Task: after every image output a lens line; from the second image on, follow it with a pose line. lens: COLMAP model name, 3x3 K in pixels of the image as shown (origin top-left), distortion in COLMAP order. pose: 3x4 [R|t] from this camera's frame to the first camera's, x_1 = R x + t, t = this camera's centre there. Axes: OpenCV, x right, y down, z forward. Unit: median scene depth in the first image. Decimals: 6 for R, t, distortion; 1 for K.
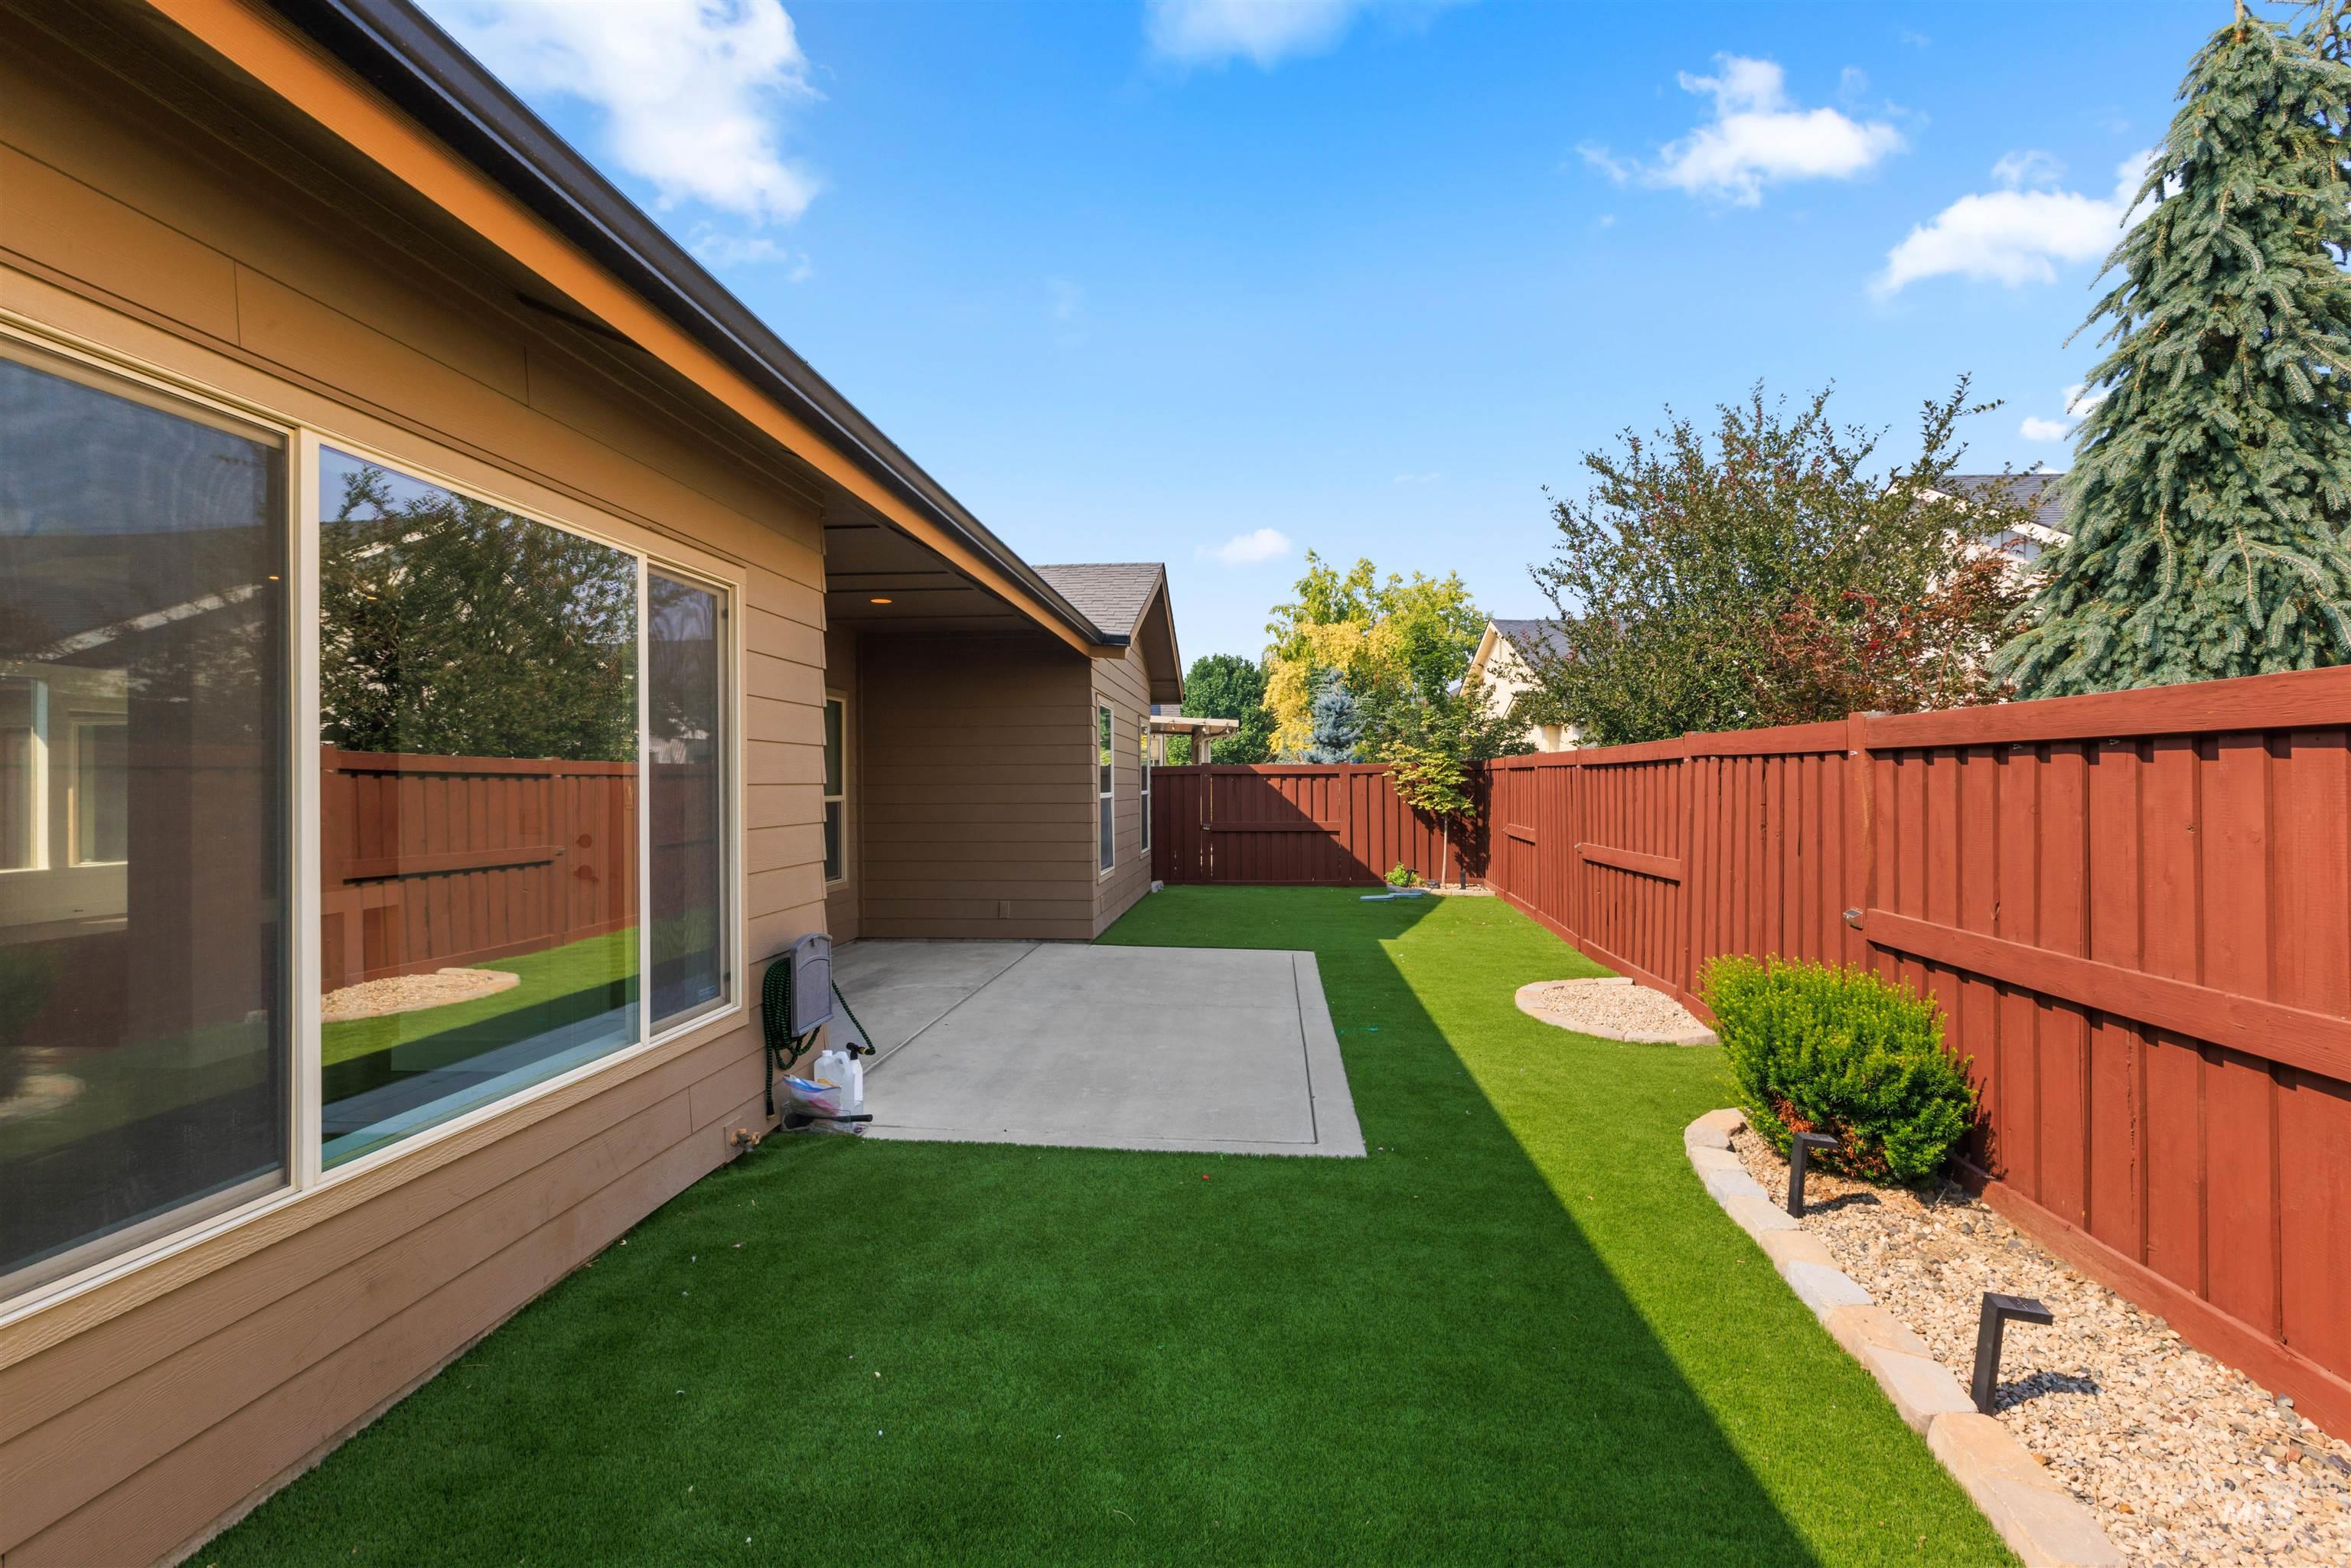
lens RADIAL K [[1045.3, 0, 1175.8], [0, 1045.3, 771.3], [0, 0, 1]] dist [0.000983, -0.000063]
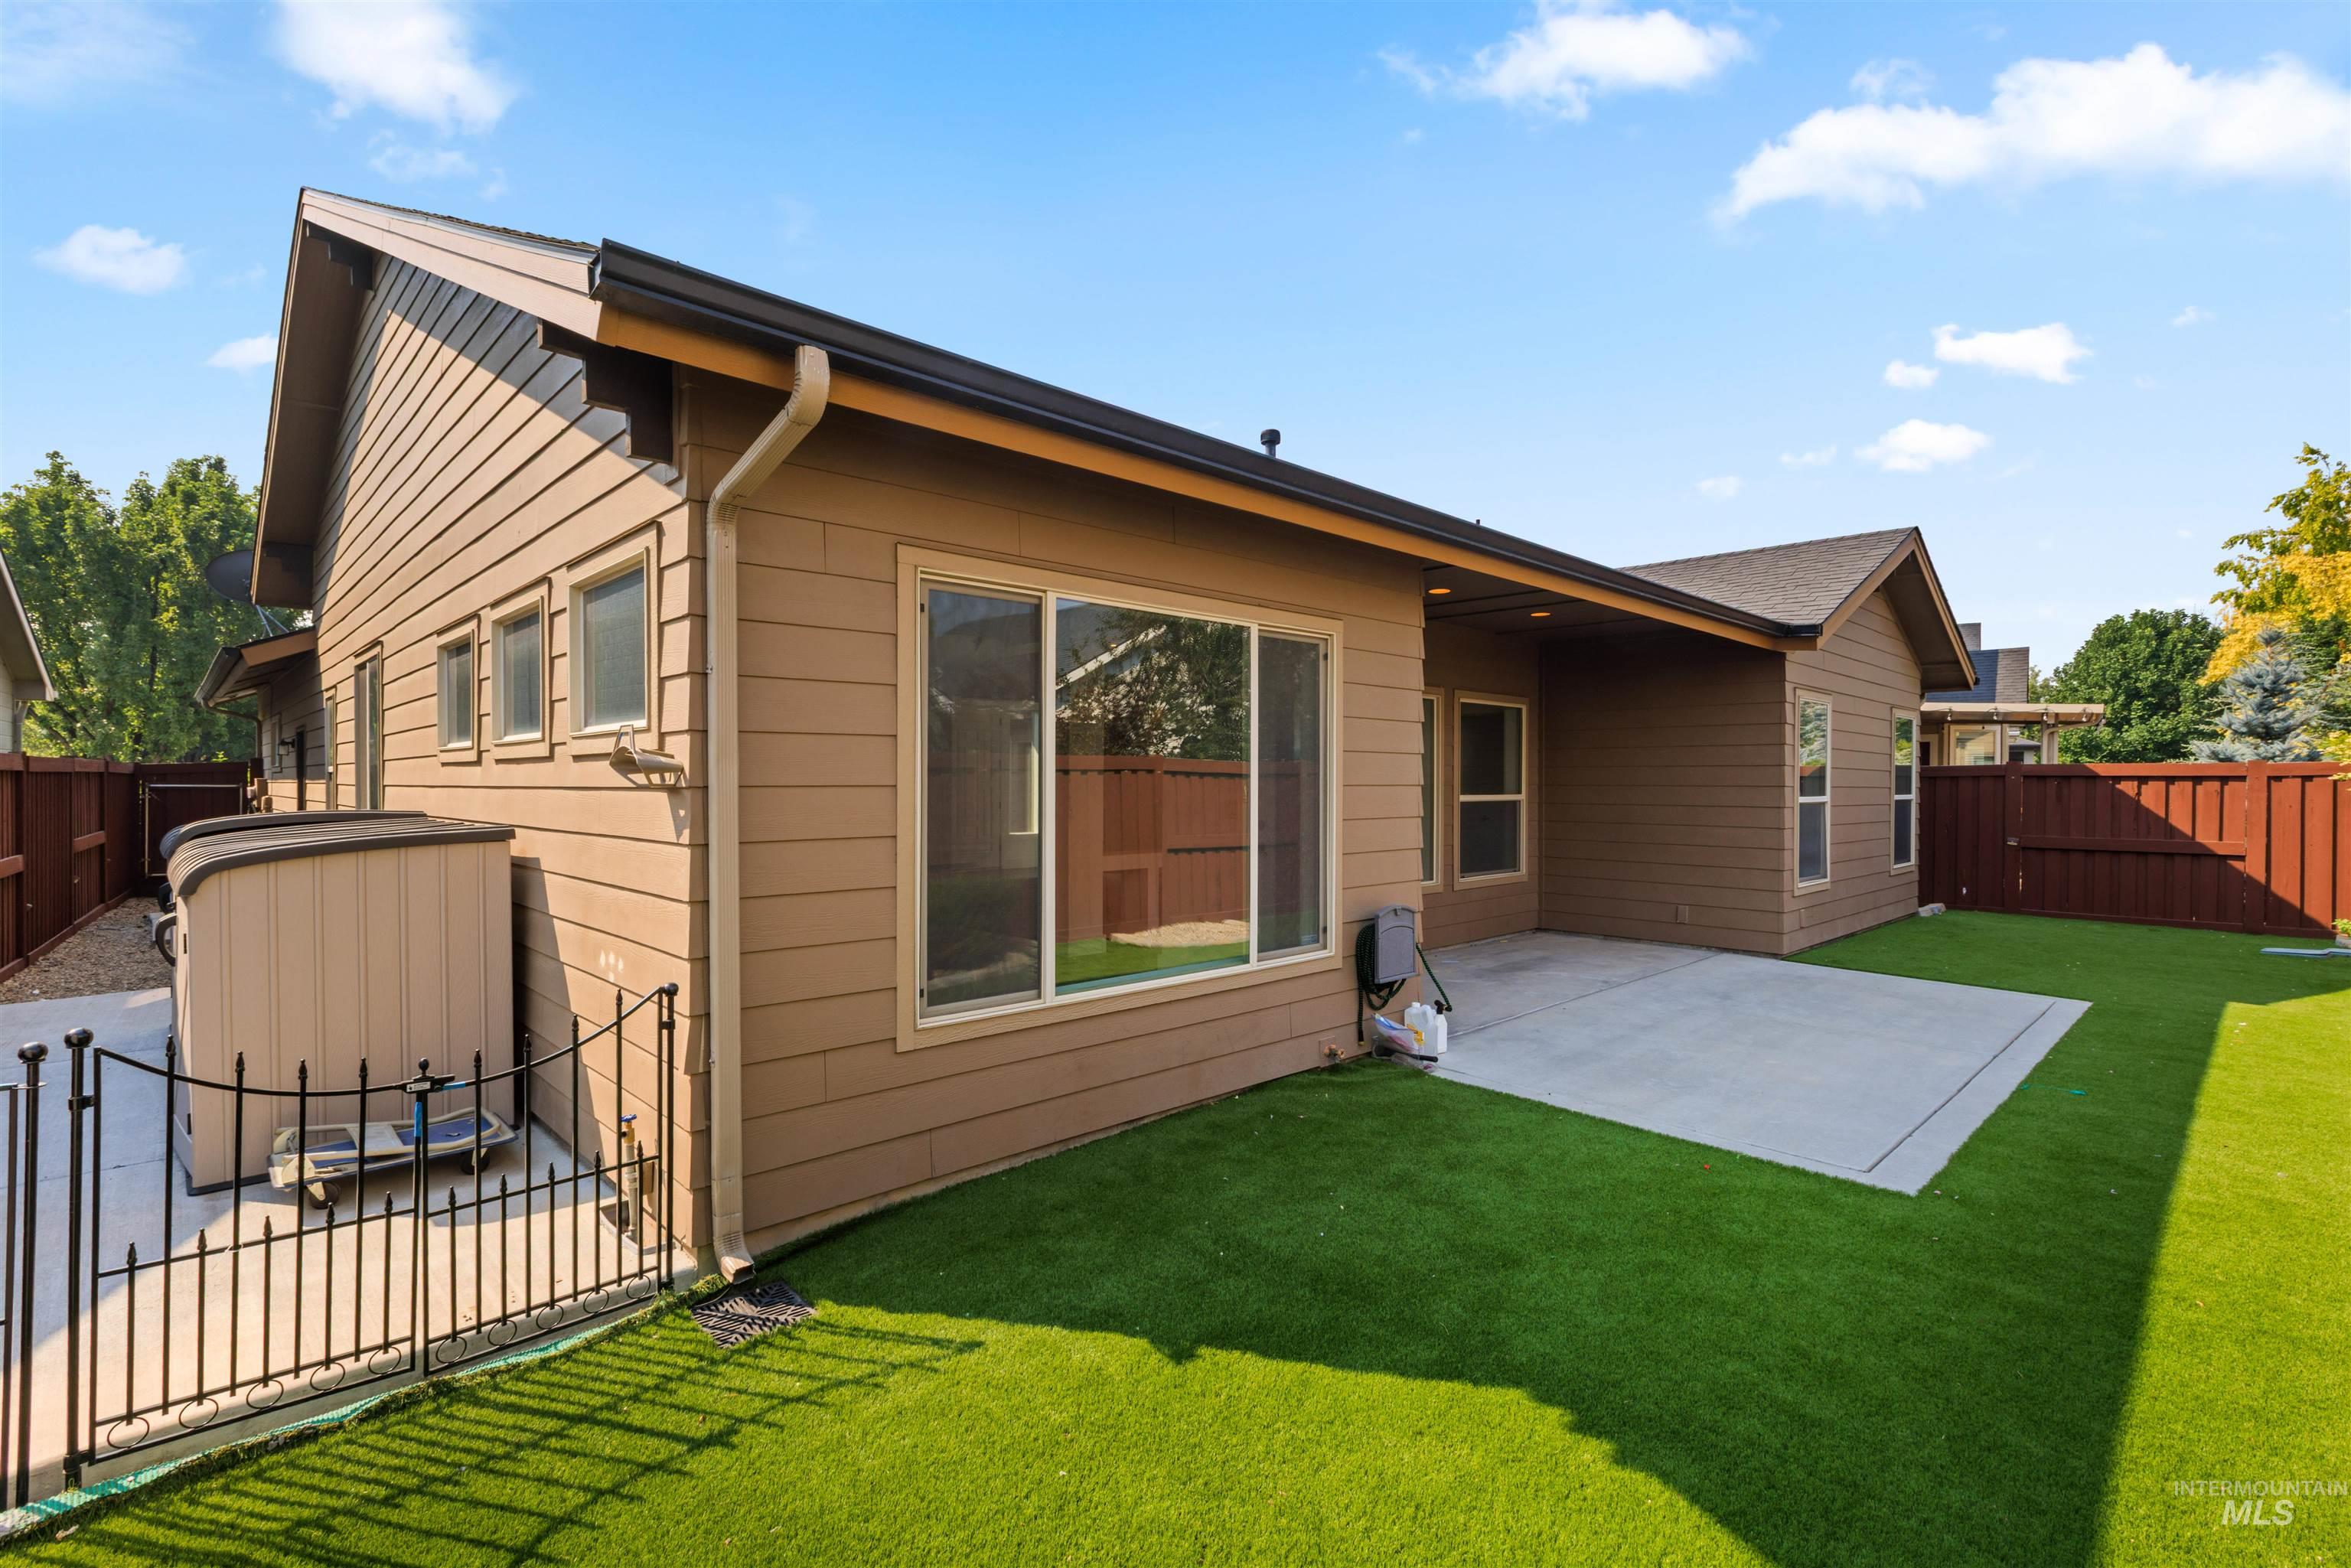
lens RADIAL K [[1092.3, 0, 1175.5], [0, 1092.3, 784.0], [0, 0, 1]] dist [-0.001964, -0.000295]
pose [[0.742617, 0.010306, -0.669637, 0.332010], [-0.000239, 0.999886, 0.015123, -0.009828], [0.669716, -0.011071, 0.742535, -0.148444]]
